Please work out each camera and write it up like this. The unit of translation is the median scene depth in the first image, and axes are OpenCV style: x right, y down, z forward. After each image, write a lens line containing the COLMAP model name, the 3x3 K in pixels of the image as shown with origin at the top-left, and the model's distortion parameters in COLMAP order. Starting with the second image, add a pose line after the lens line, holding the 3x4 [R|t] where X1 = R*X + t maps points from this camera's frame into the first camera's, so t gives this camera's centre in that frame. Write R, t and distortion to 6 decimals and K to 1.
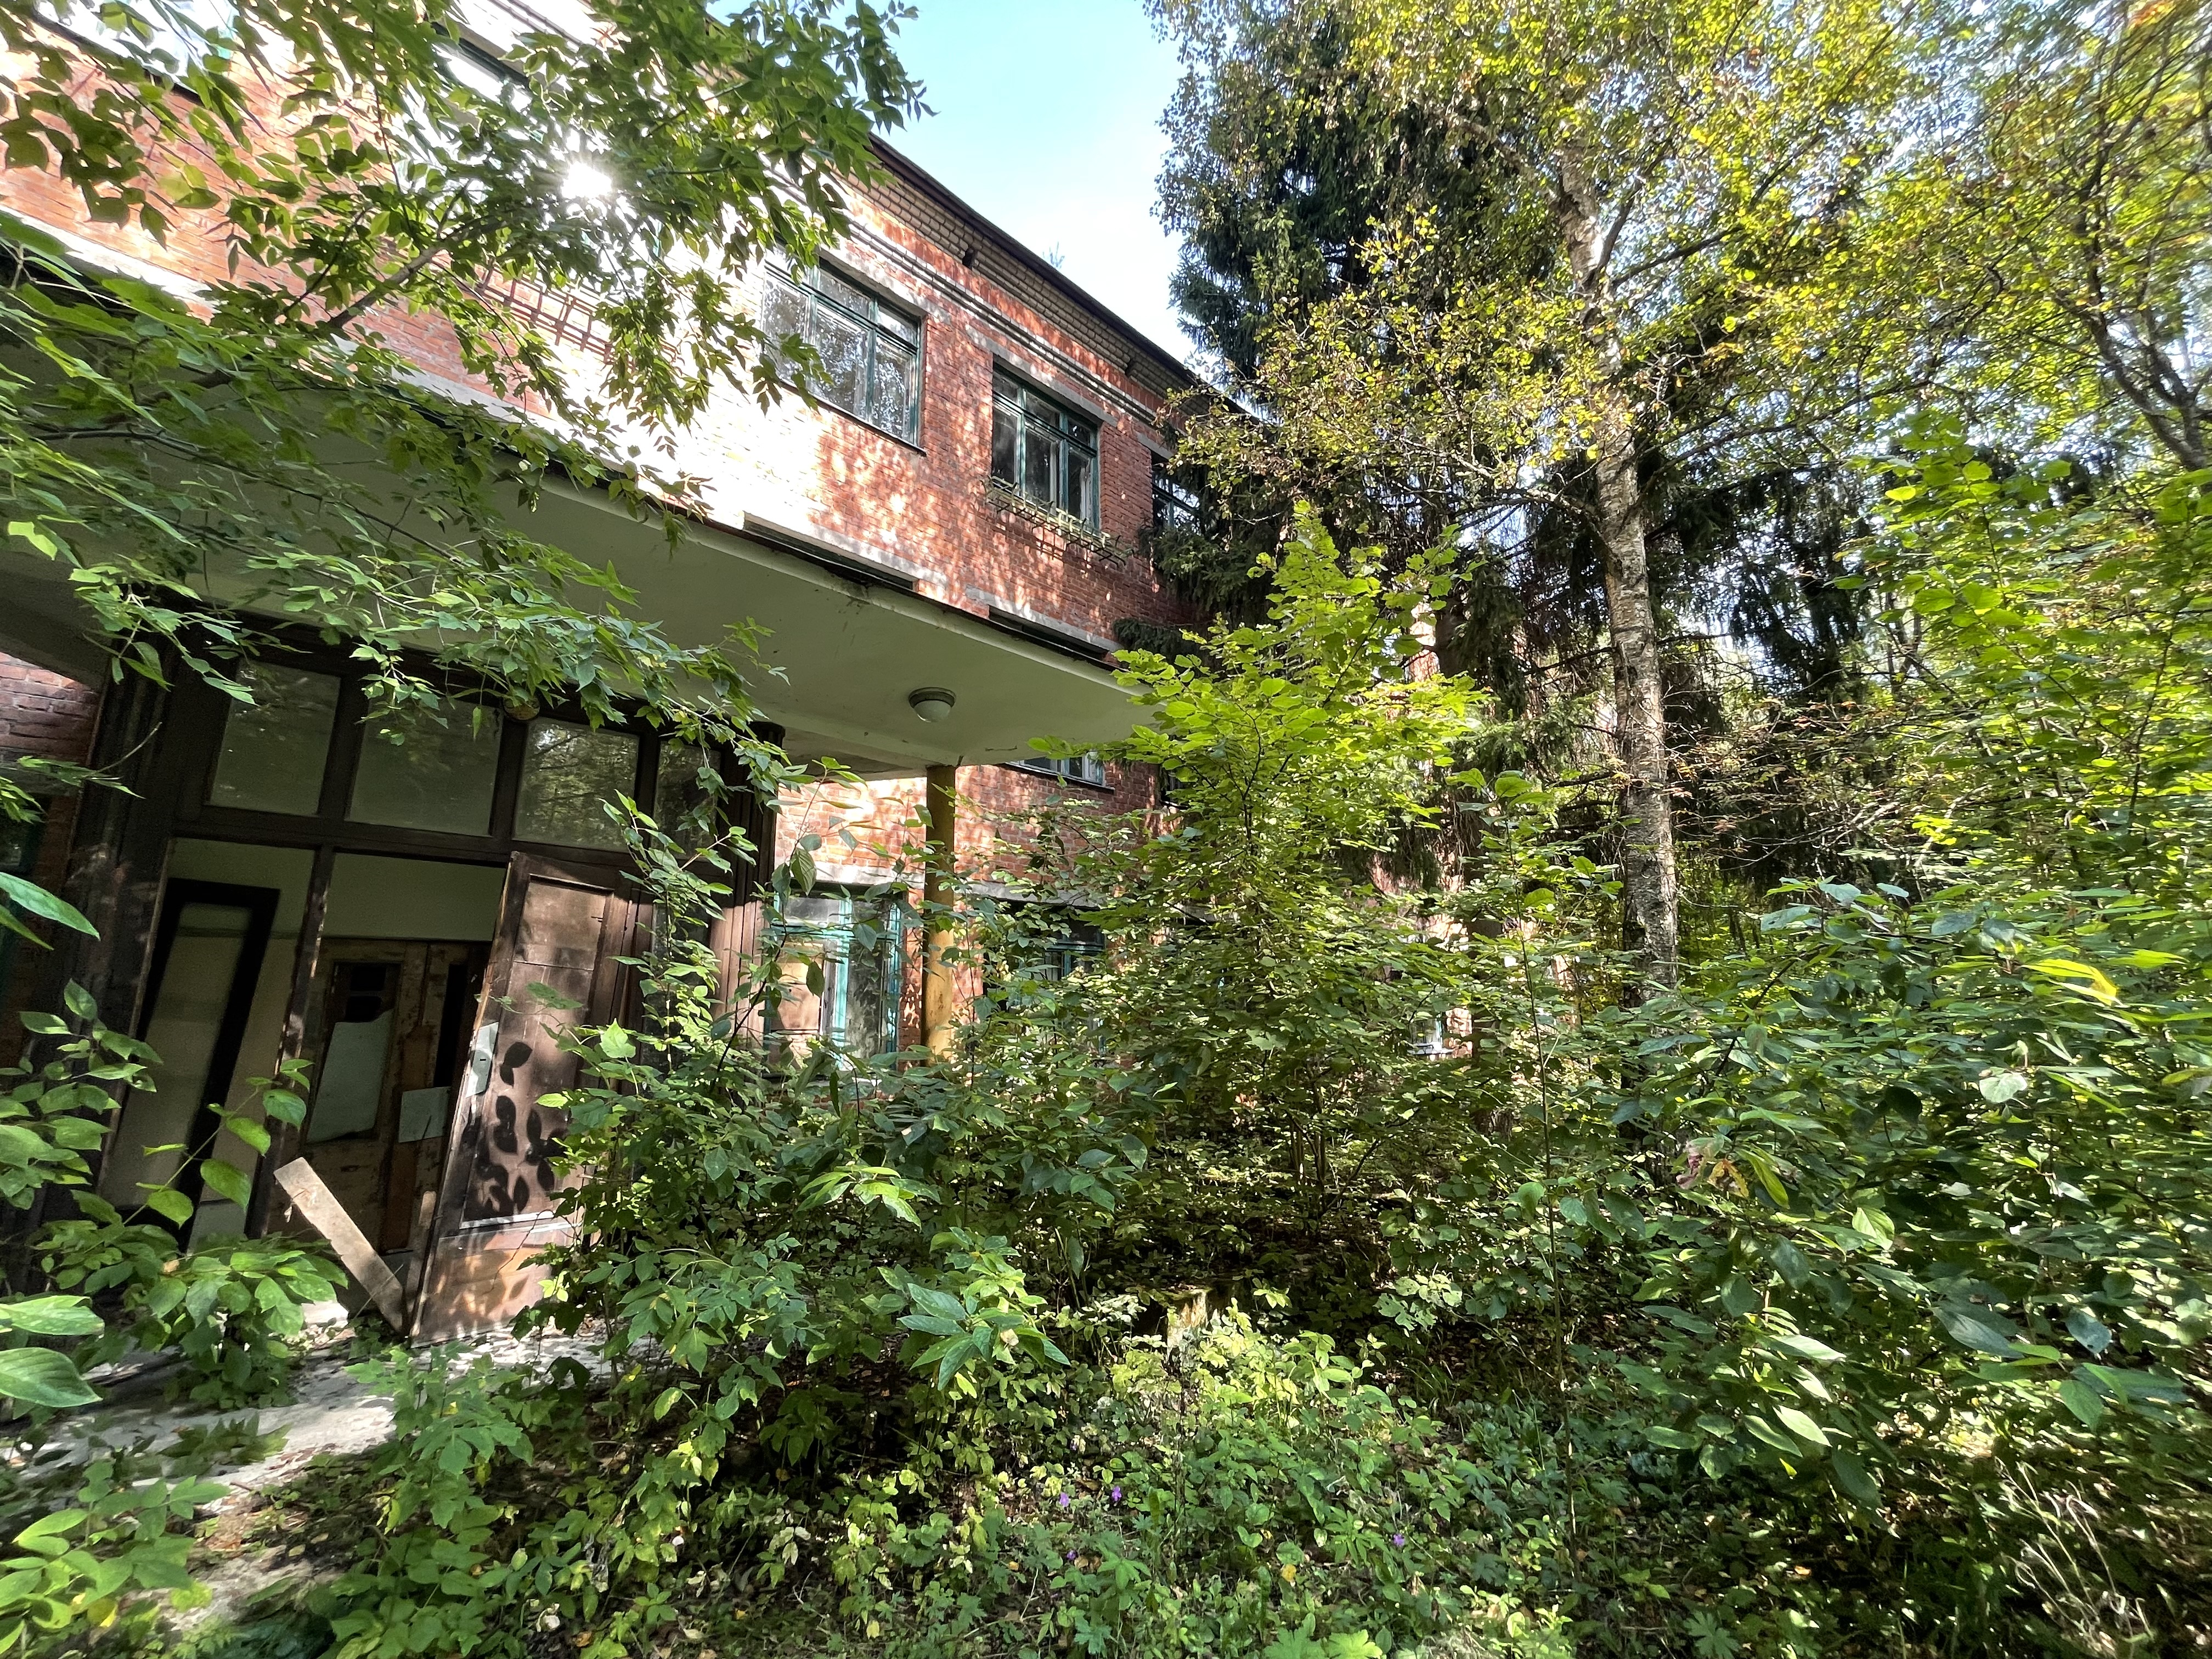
lens RADIAL K [[887.5, 0, 1106.0], [0, 887.5, 829.5], [0, 0, 1]] dist [-0.056417, 0.000060]
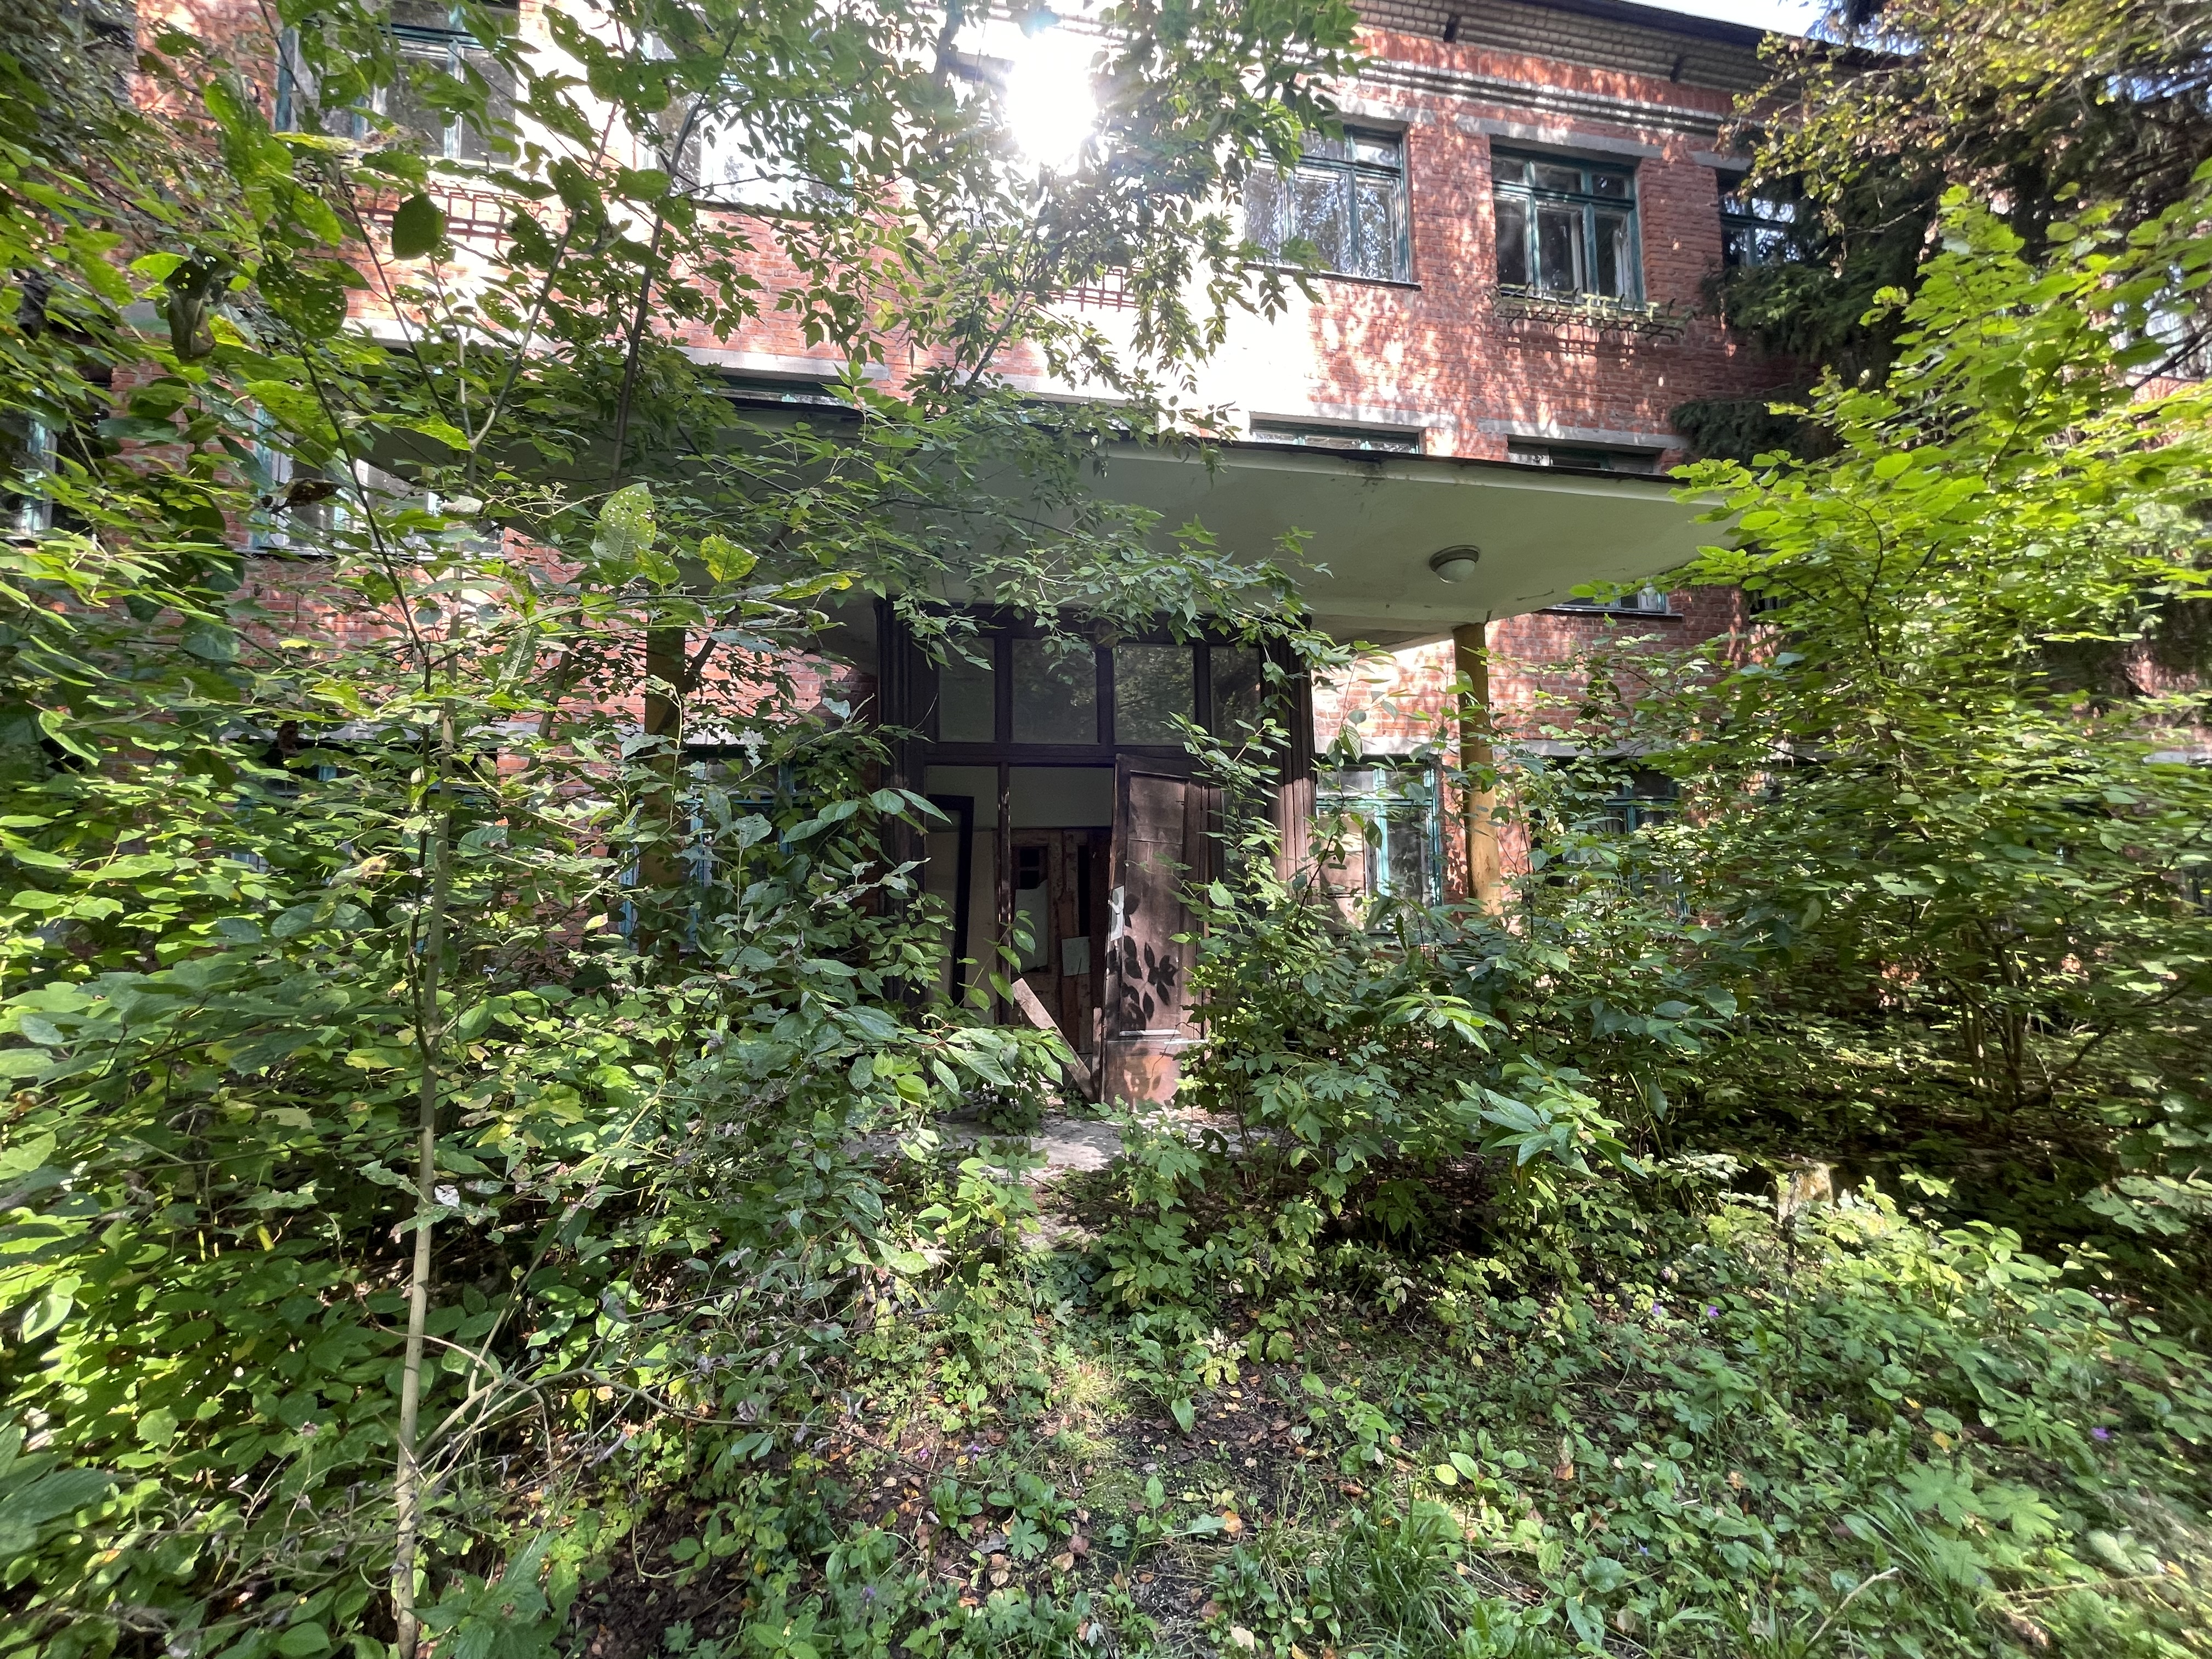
lens RADIAL K [[900.4, 0, 1106.0], [0, 900.4, 829.5], [0, 0, 1]] dist [0.002236, 0.000269]
pose [[0.840184, -0.047343, -0.540231, 0.006362], [0.123183, 0.986803, 0.105099, -0.005810], [0.528126, -0.154849, 0.834928, -0.132048]]
